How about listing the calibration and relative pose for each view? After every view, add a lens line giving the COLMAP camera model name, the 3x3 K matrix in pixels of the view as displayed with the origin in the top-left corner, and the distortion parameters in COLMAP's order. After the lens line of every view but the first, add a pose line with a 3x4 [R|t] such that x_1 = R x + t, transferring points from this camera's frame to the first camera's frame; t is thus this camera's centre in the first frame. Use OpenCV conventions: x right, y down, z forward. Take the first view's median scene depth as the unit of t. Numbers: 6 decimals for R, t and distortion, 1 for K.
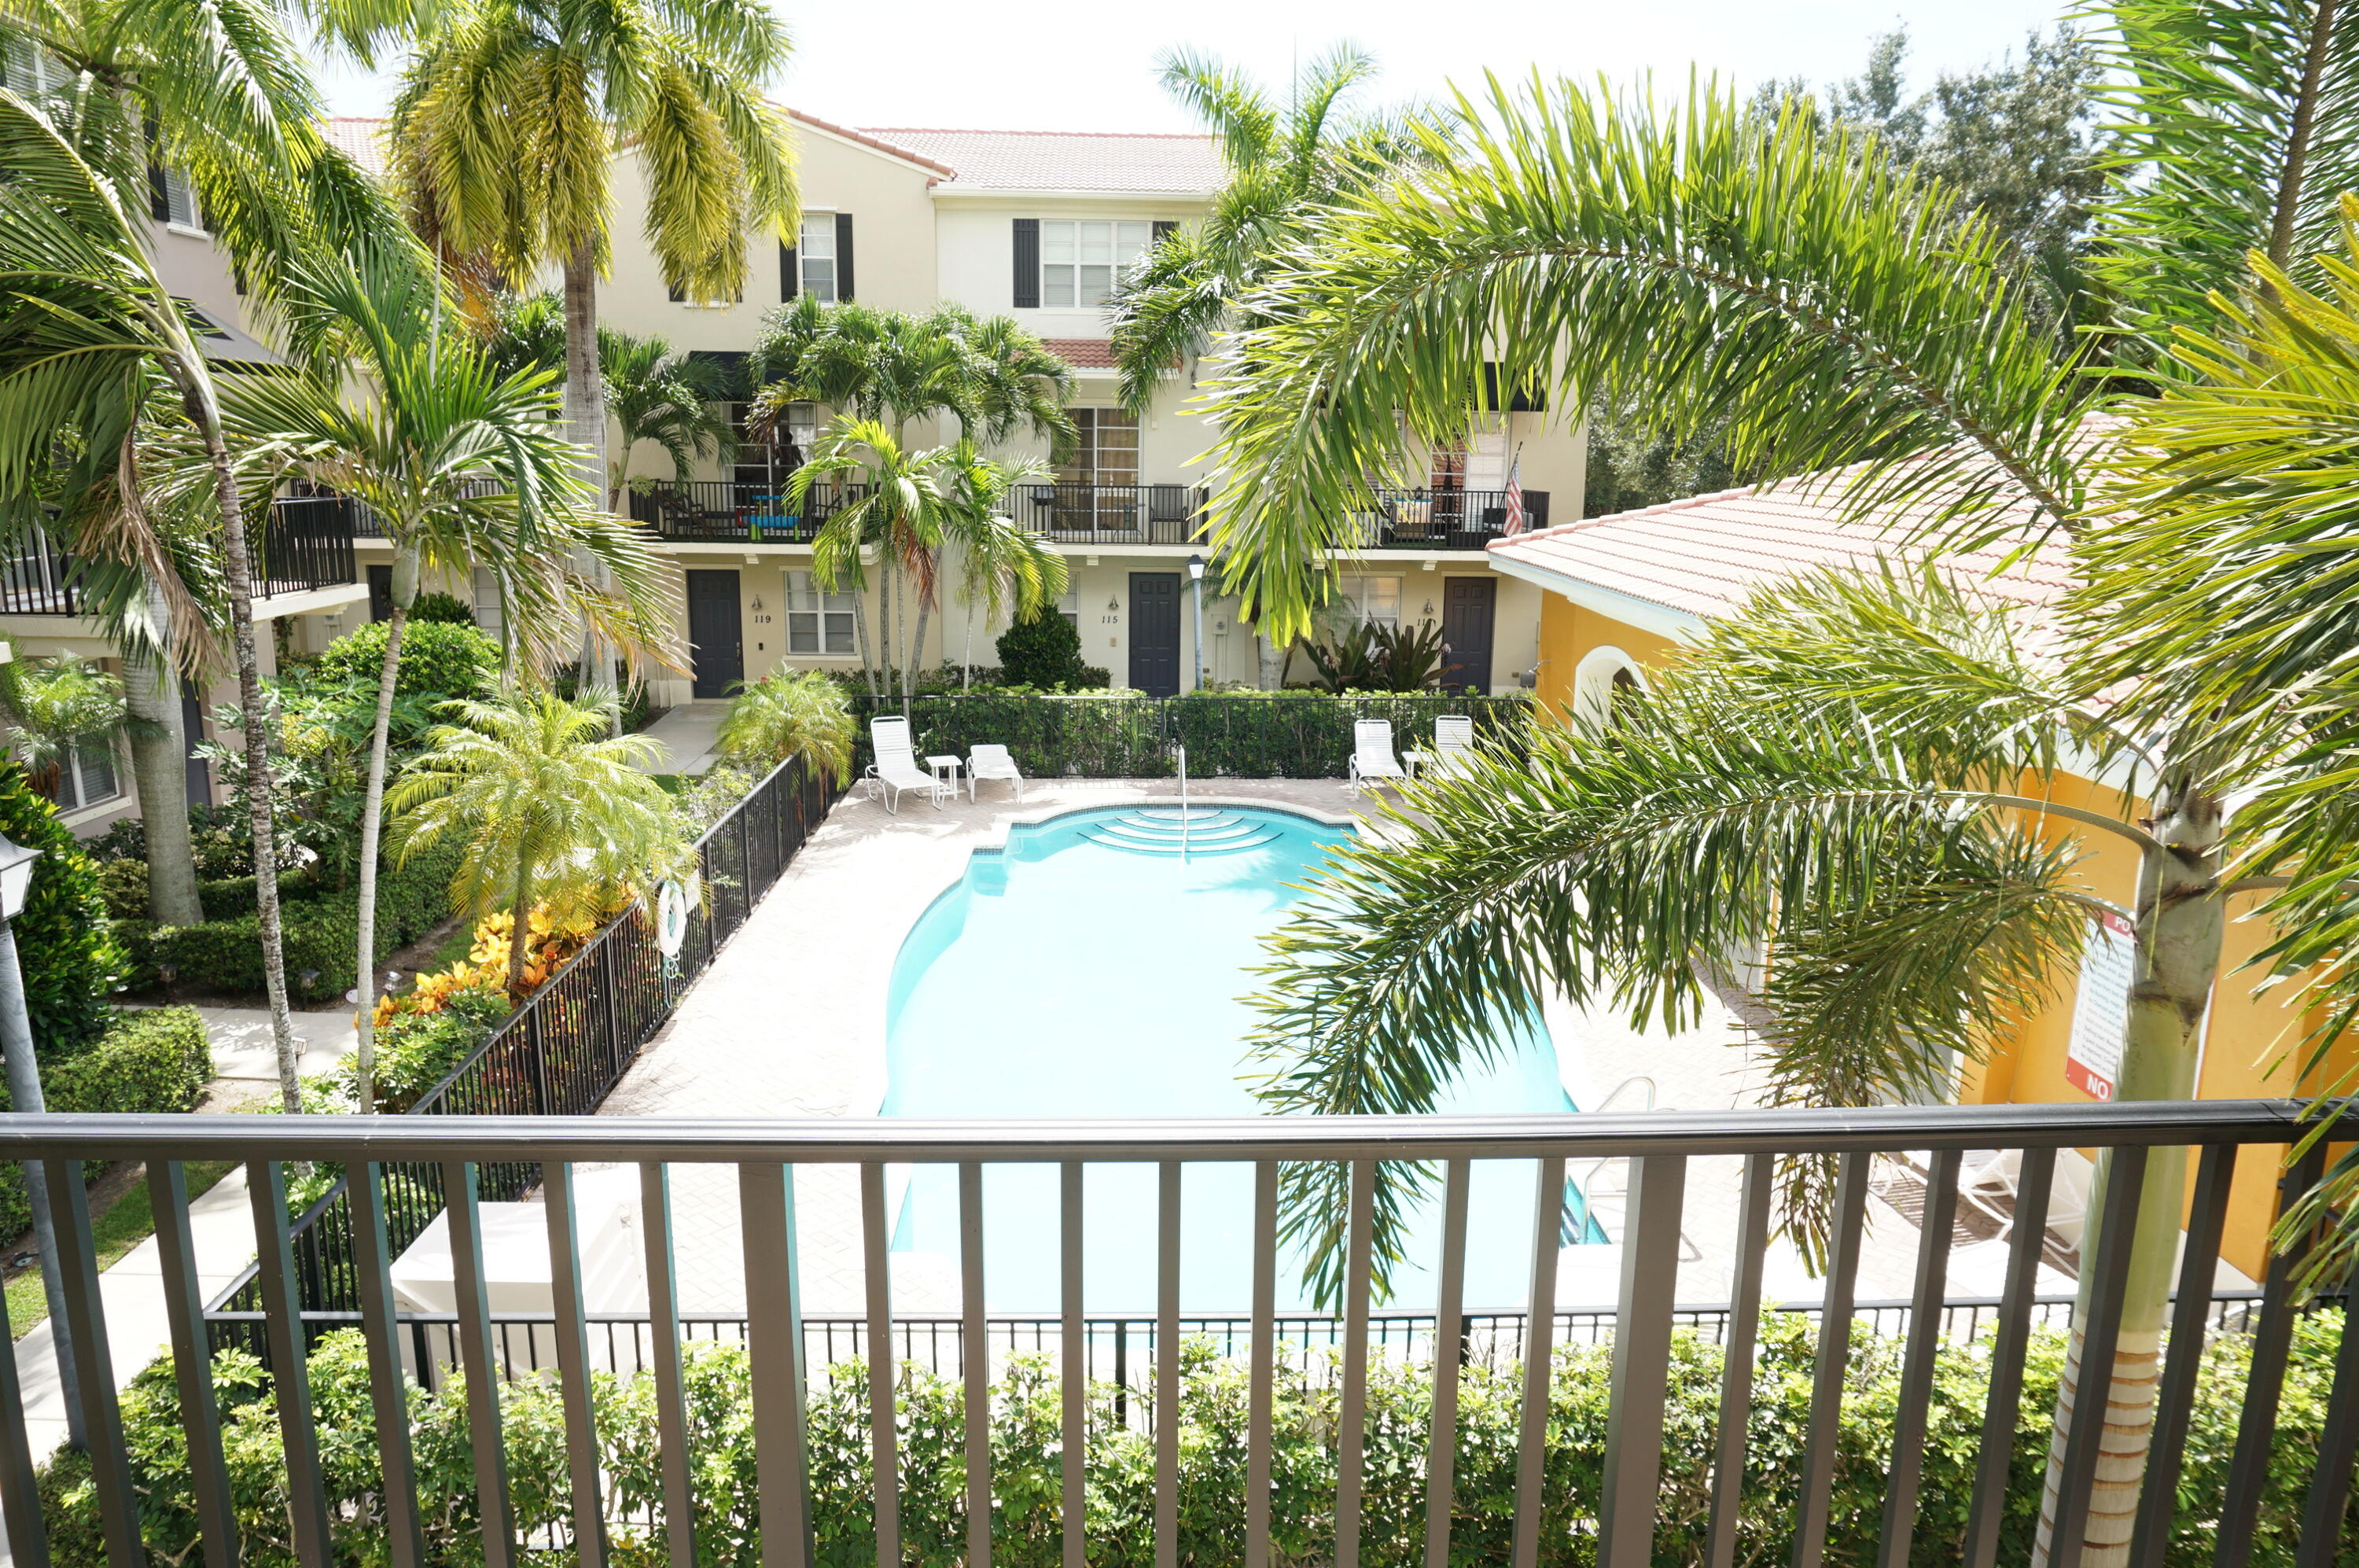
lens RADIAL K [[1583.8, 0, 1179.5], [0, 1583.8, 784.0], [0, 0, 1]] dist [-0.052904, 0.003010]
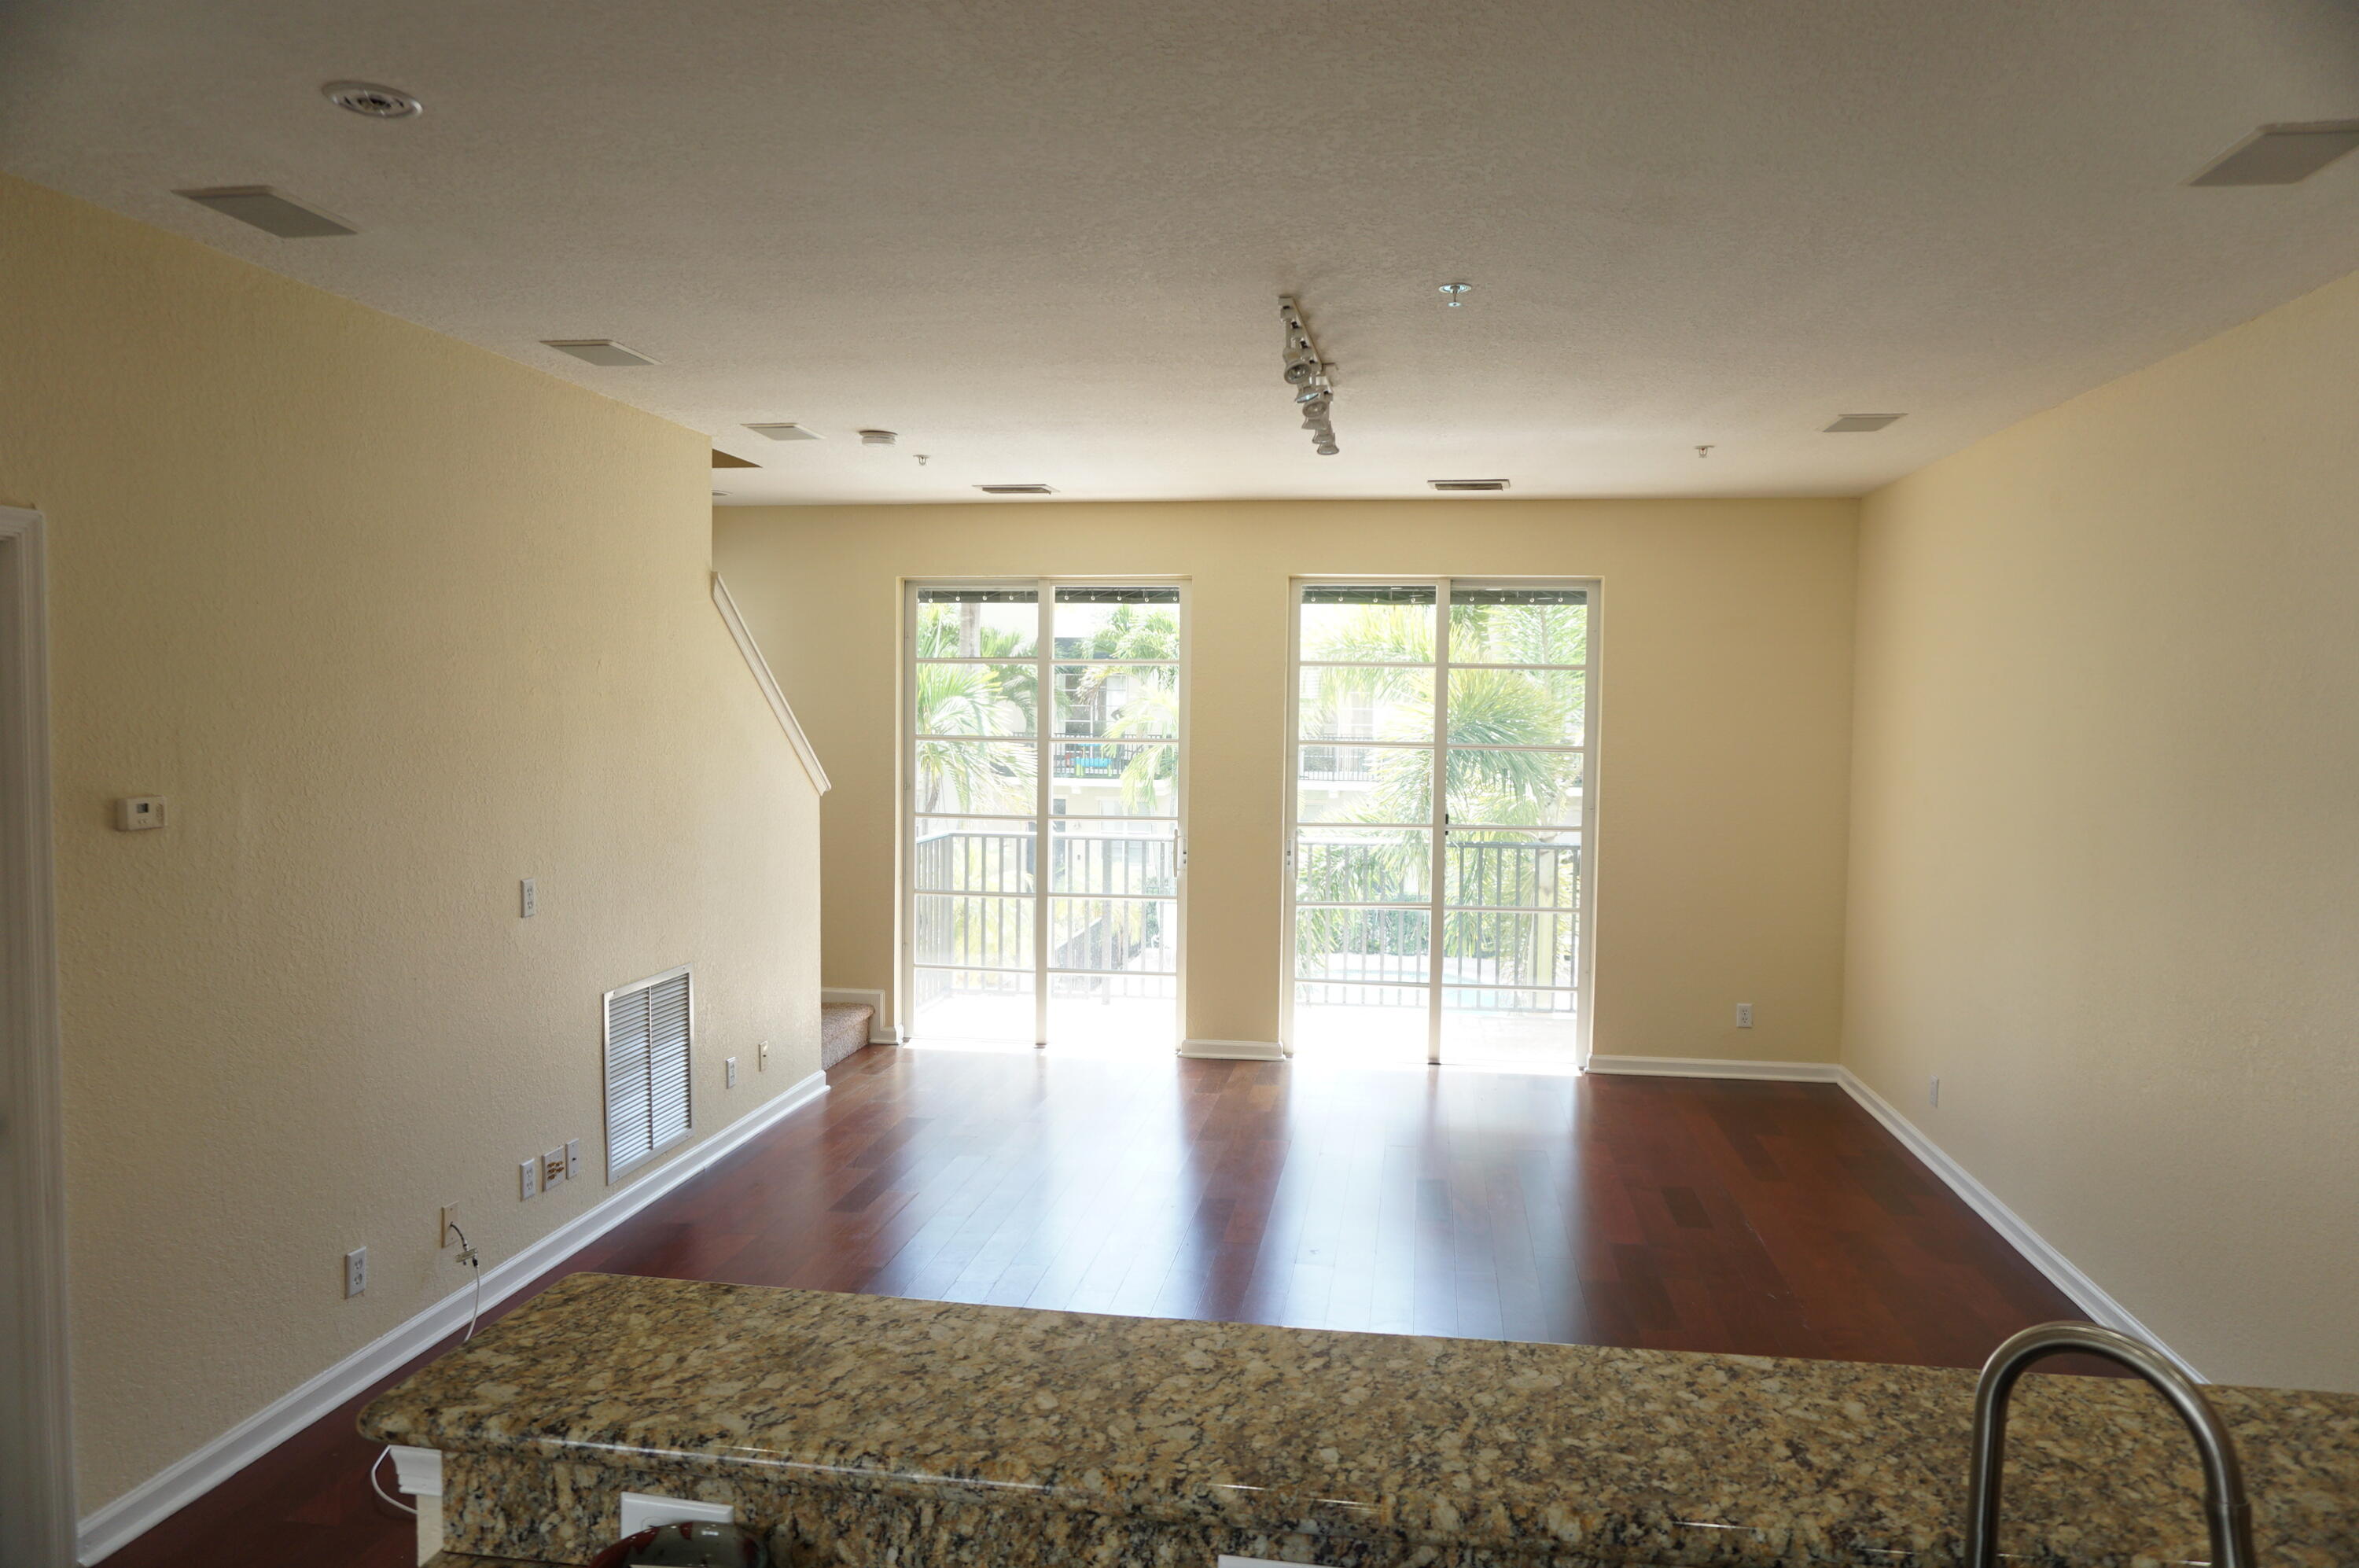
lens RADIAL K [[1583.8, 0, 1179.5], [0, 1583.8, 784.0], [0, 0, 1]] dist [-0.052904, 0.003010]
pose [[0.983798, 0.011228, -0.178928, 0.079207], [-0.039486, 0.987099, -0.155165, 0.080027], [0.174878, 0.159716, 0.971550, -0.407473]]
